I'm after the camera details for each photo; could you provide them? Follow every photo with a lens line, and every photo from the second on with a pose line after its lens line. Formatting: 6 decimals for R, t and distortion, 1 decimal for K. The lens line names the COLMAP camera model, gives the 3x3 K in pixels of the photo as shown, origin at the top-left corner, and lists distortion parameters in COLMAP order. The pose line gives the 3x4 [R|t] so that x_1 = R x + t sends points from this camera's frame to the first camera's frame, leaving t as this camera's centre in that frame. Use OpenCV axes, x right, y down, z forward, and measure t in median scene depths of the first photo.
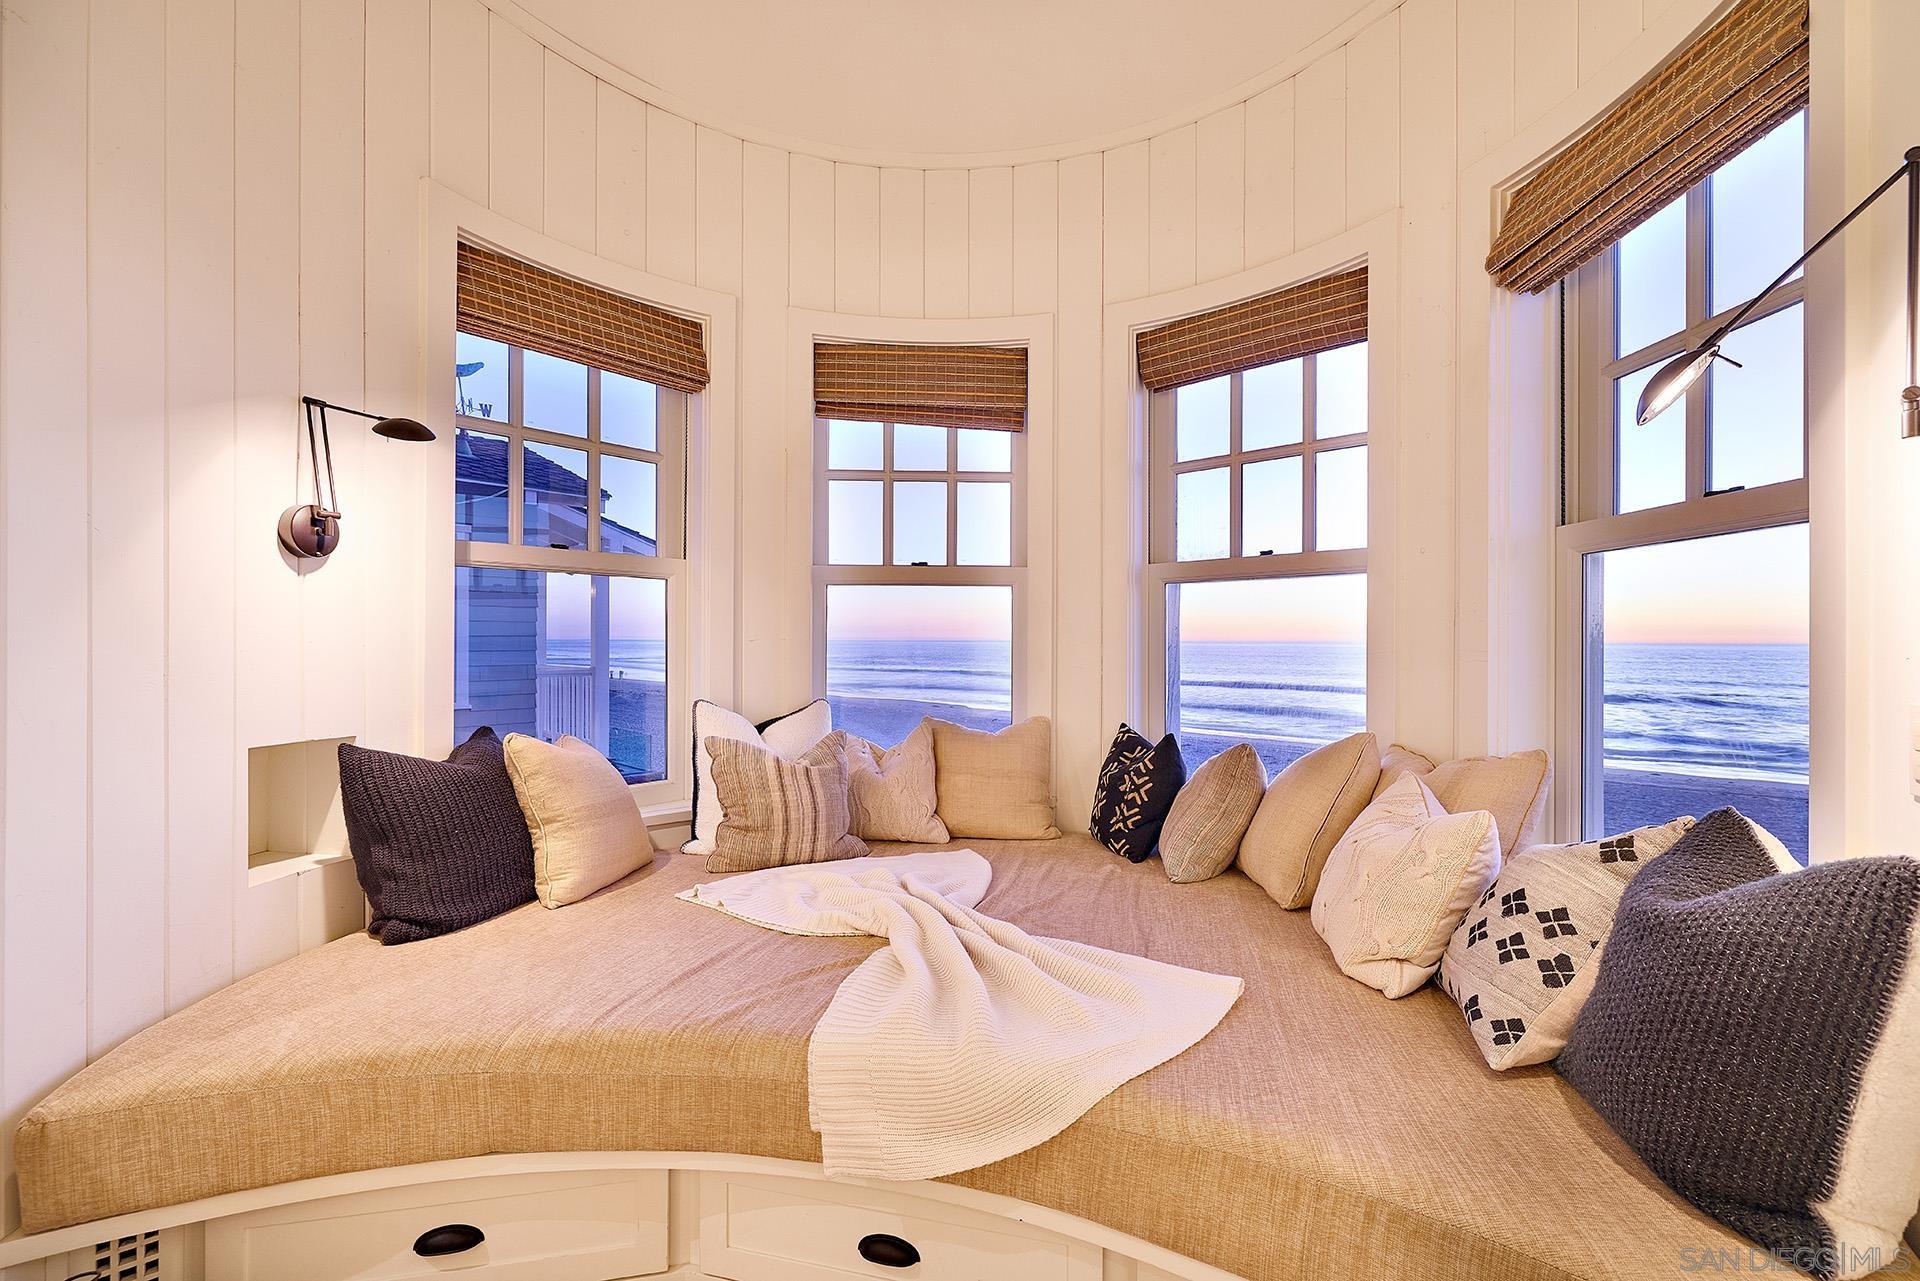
lens RADIAL K [[831.1, 0, 949.5], [0, 831.1, 644.7], [0, 0, 1]] dist [0.023196, 0.000403]
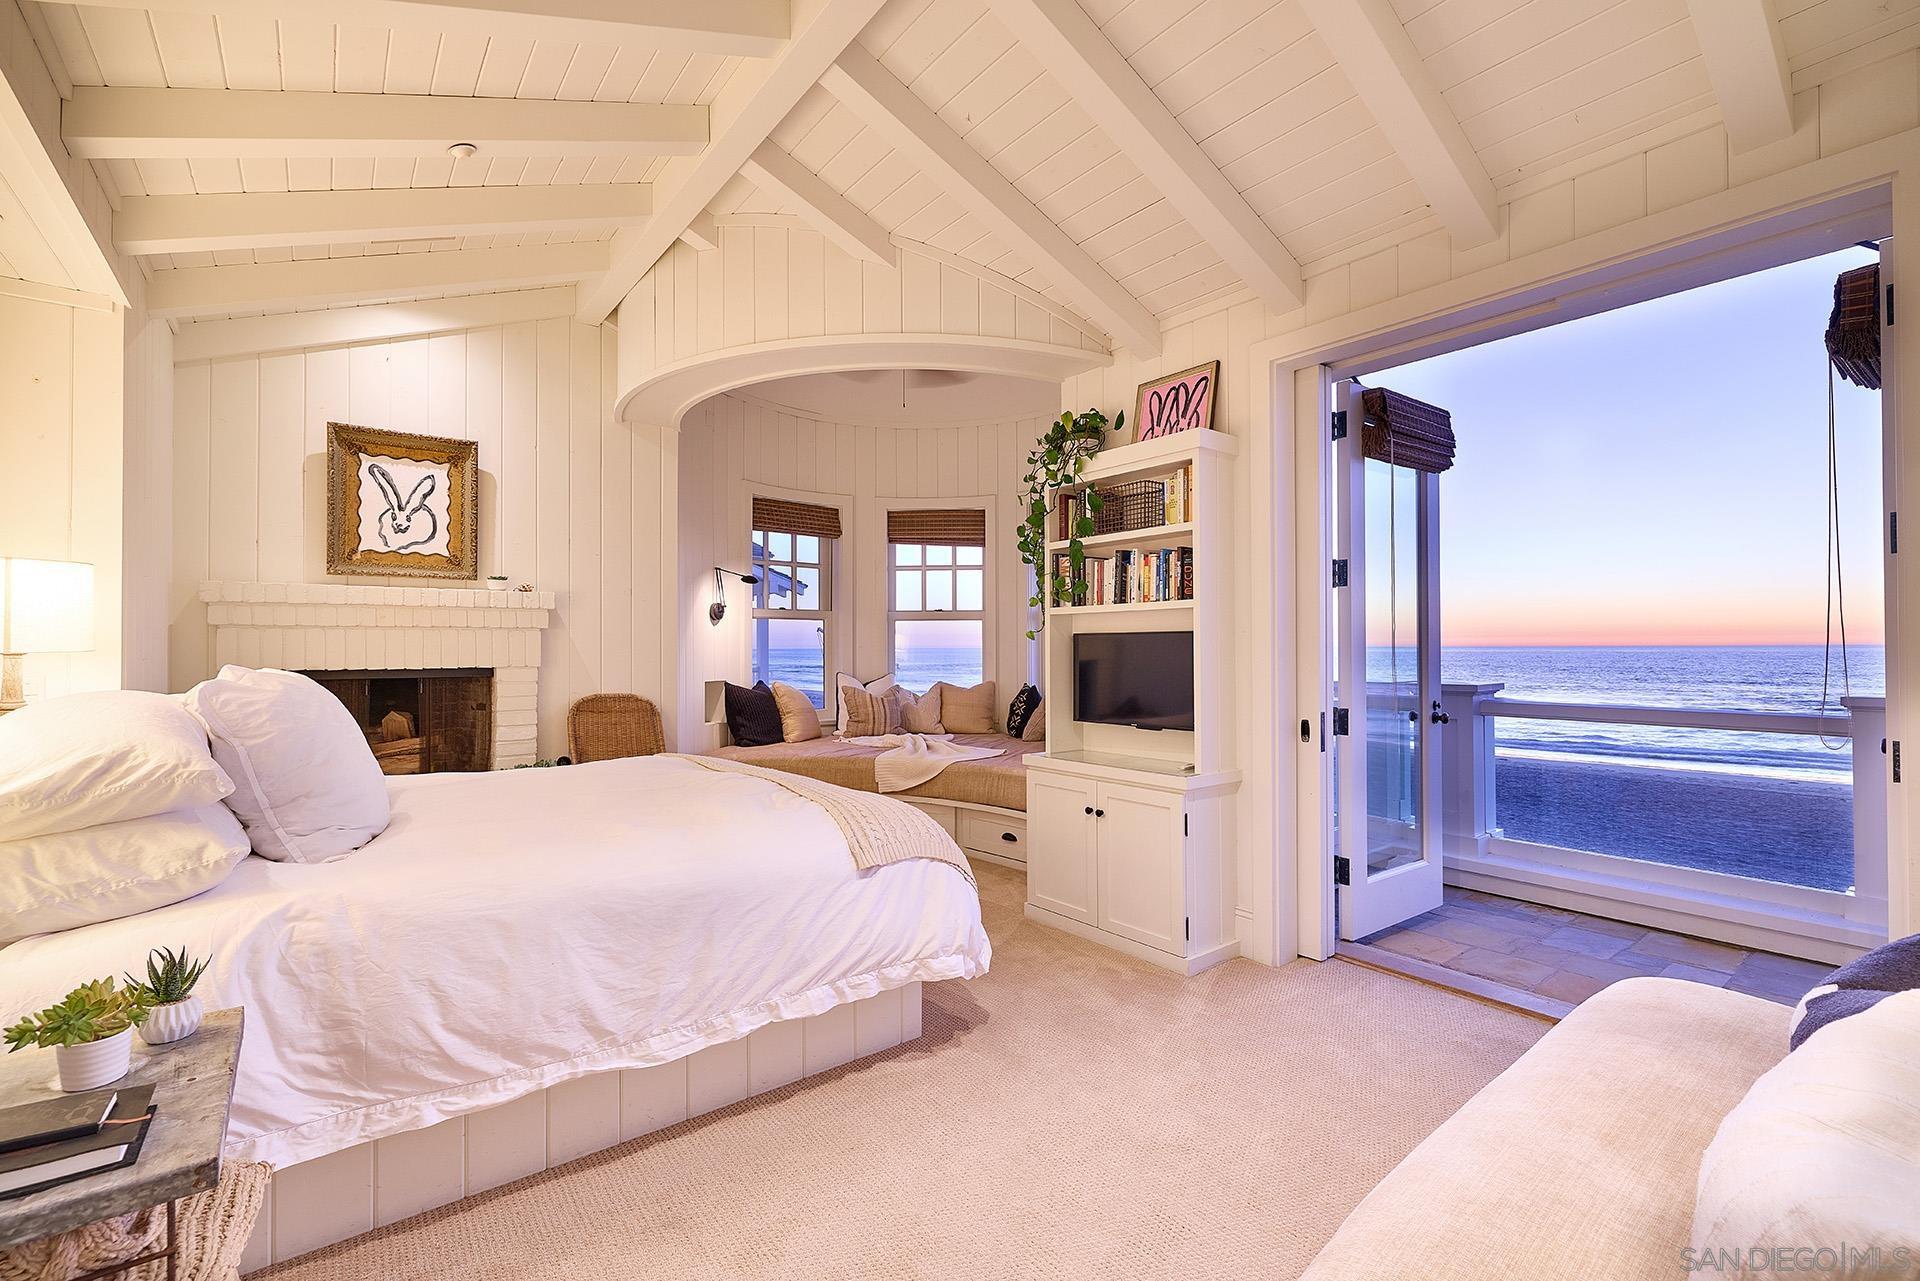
lens RADIAL K [[831.1, 0, 961.5], [0, 831.1, 639.7], [0, 0, 1]] dist [0.023196, 0.000403]
pose [[0.993059, -0.006560, -0.117431, 0.275883], [0.004976, 0.999893, -0.013772, 0.007962], [0.117509, 0.013092, 0.992986, -1.113693]]
